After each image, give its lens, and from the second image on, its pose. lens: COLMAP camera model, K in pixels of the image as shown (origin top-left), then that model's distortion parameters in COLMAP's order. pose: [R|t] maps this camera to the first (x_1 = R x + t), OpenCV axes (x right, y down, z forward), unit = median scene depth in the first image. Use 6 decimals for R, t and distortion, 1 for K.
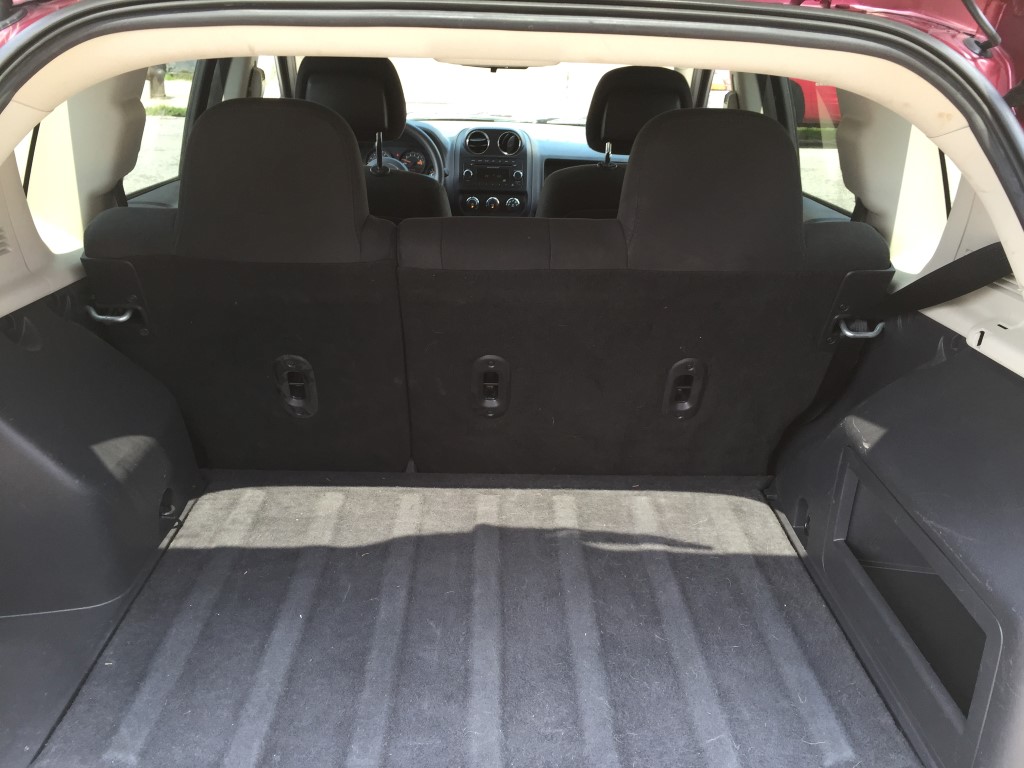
lens RADIAL K [[875.4, 0, 510.4], [0, 875.4, 378.1], [0, 0, 1]] dist [0.099807, -0.150886]
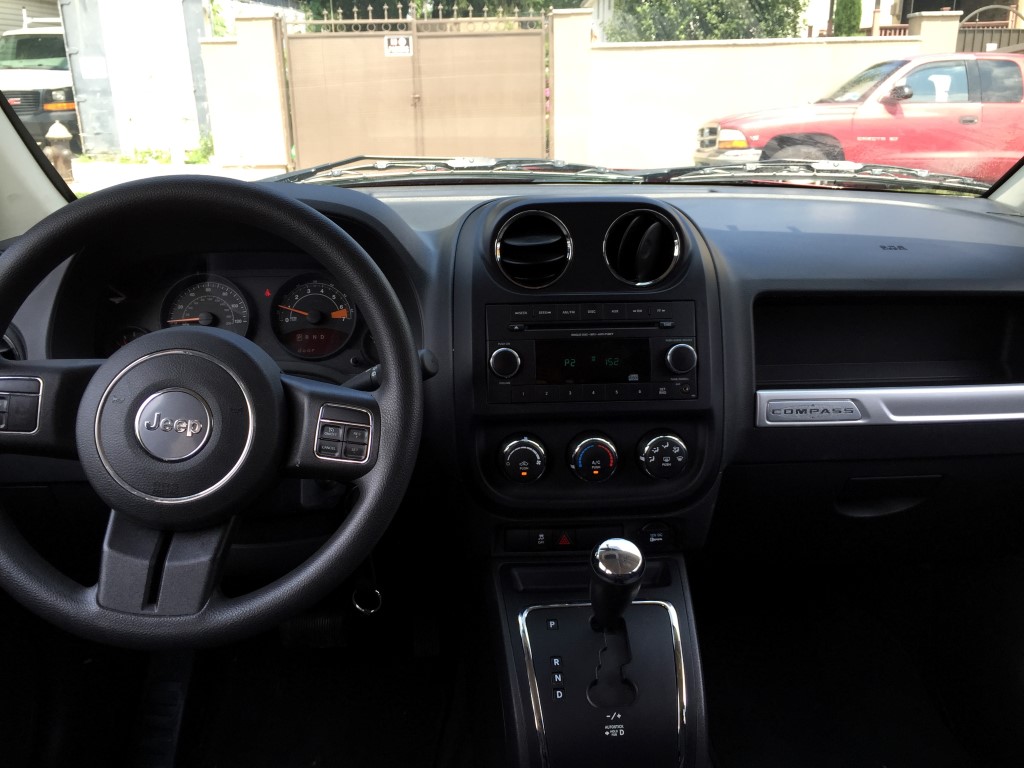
lens RADIAL K [[875.4, 0, 510.4], [0, 875.4, 378.1], [0, 0, 1]] dist [0.099807, -0.150886]
pose [[0.998799, -0.039929, 0.028380, -0.054037], [0.042109, 0.995834, -0.080885, -0.202254], [-0.025032, 0.081983, 0.996319, 0.716930]]
